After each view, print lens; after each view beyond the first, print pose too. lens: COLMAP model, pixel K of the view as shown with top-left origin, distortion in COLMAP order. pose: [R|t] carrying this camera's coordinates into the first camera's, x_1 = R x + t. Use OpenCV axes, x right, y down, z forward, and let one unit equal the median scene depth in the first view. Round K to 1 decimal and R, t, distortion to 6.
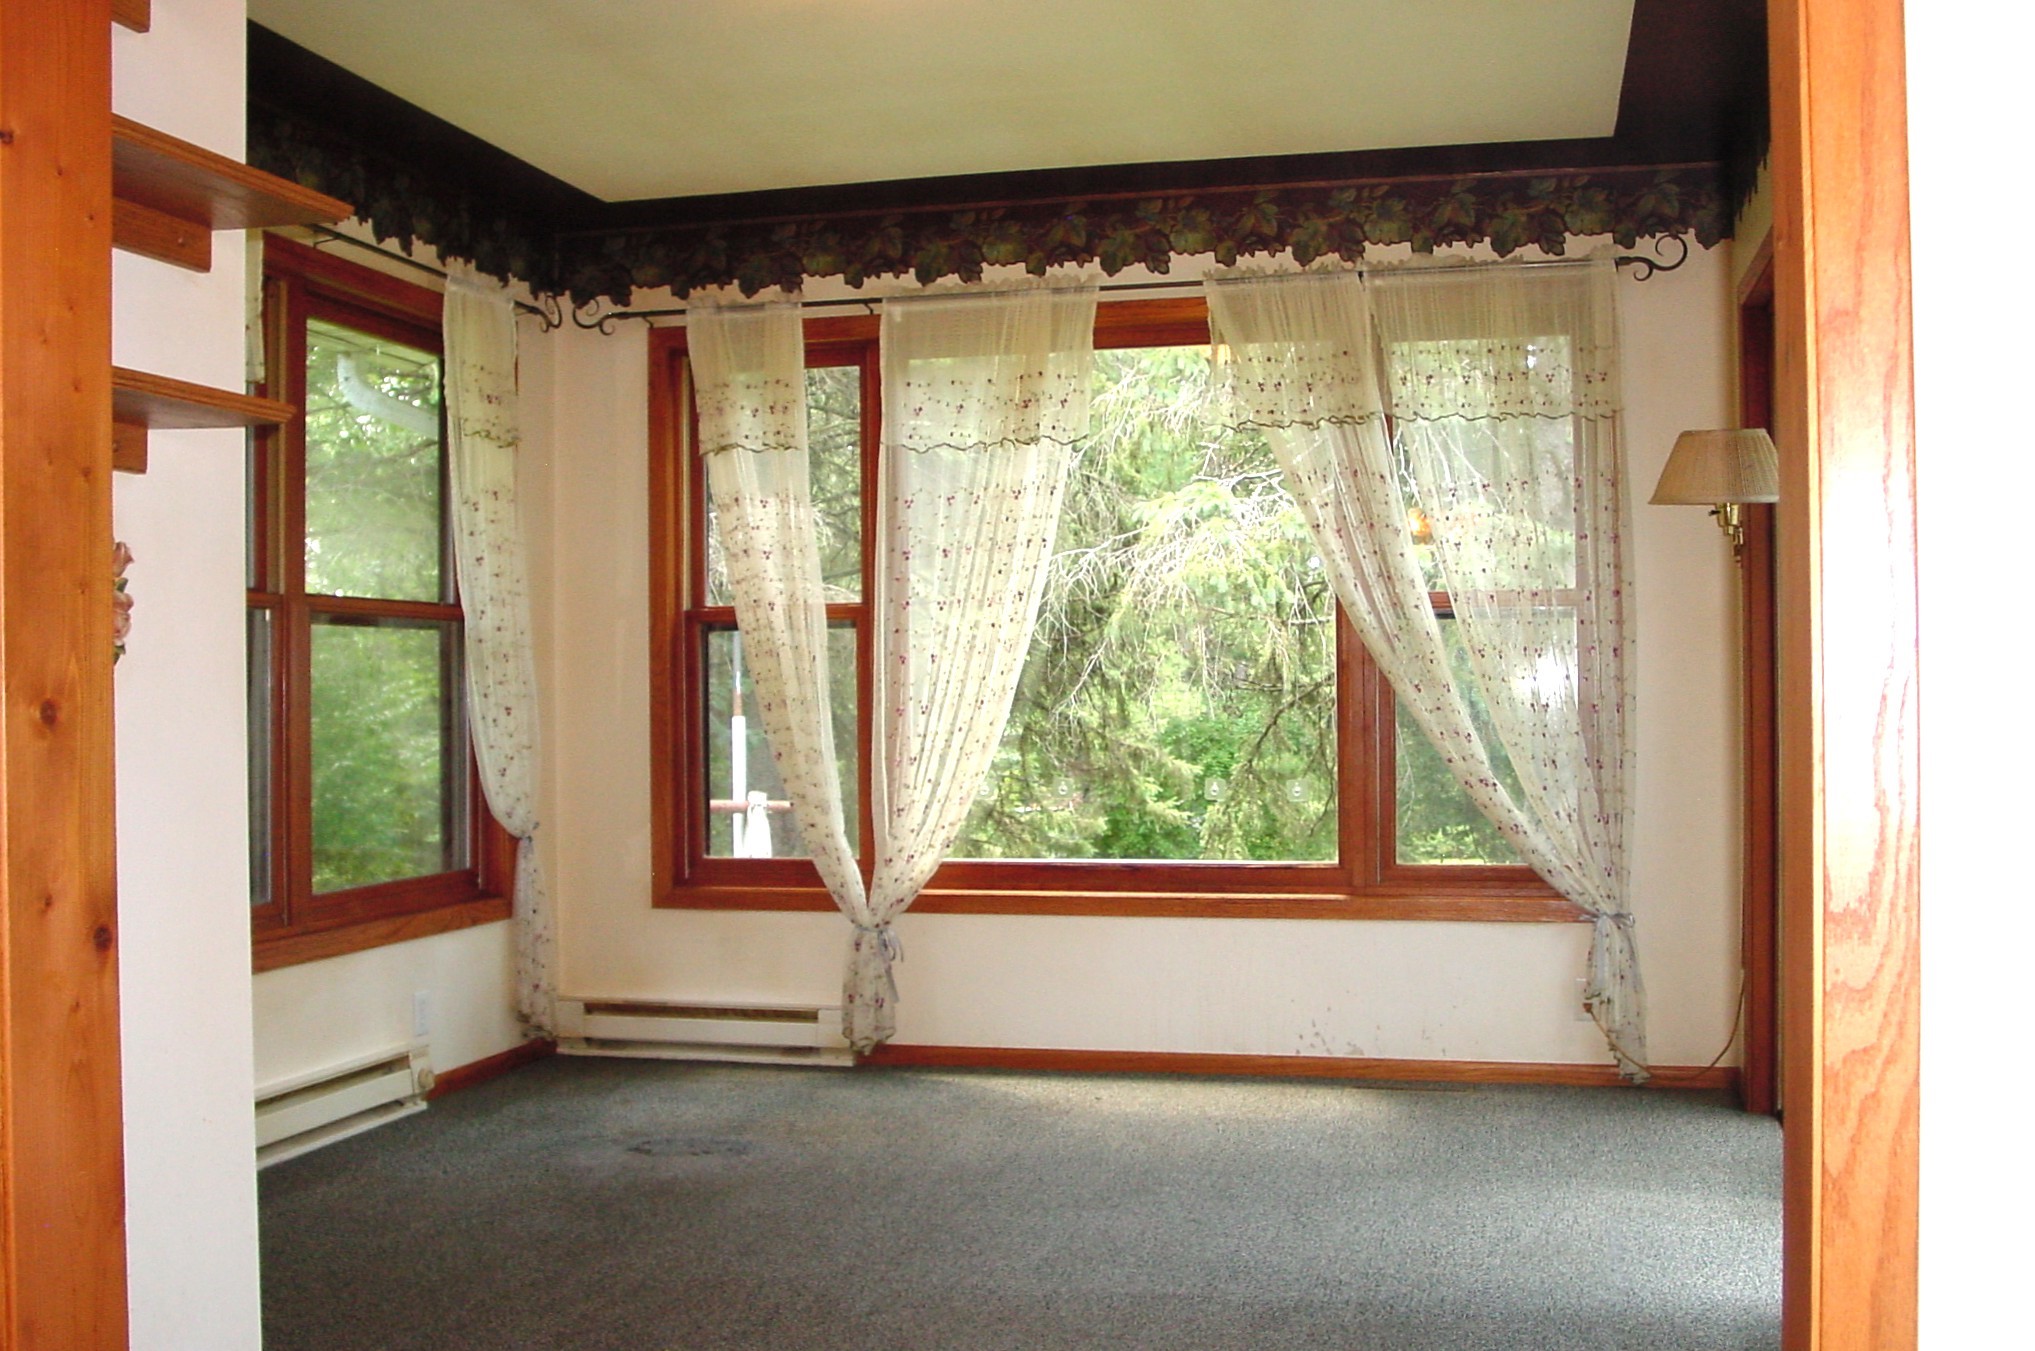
lens RADIAL K [[2121.6, 0, 1011.0], [0, 2121.6, 692.6], [0, 0, 1]] dist [-0.169893, 0.196883]
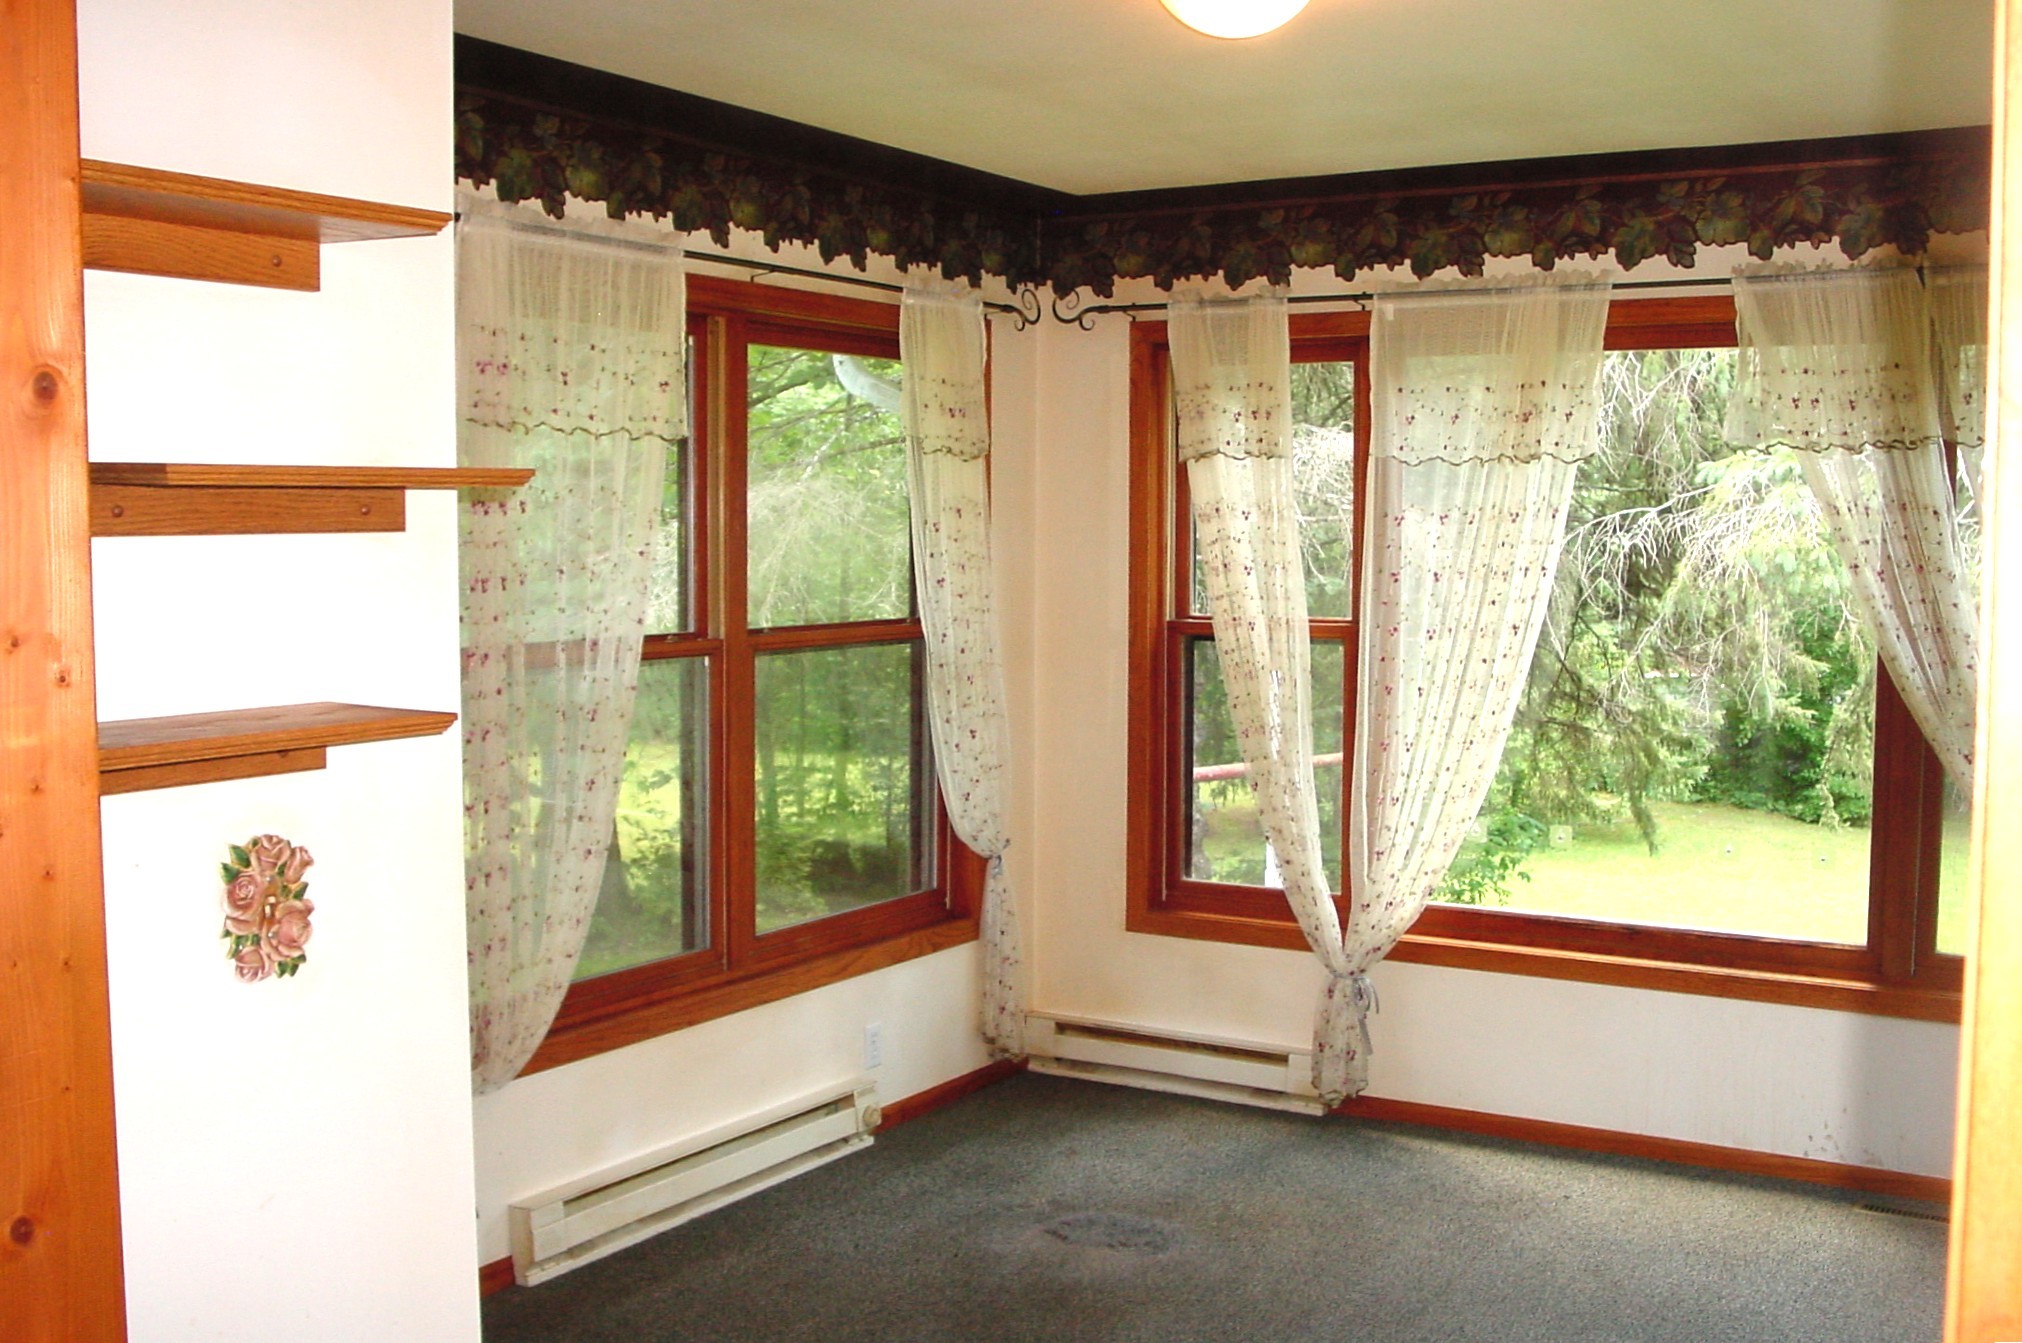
lens RADIAL K [[2108.0, 0, 1004.5], [0, 2108.0, 688.5], [0, 0, 1]] dist [-0.169893, 0.196883]
pose [[0.951622, 0.035616, -0.305200, 0.070540], [-0.009210, 0.996119, 0.087528, -0.097575], [0.307134, -0.080482, 0.948257, 0.085026]]
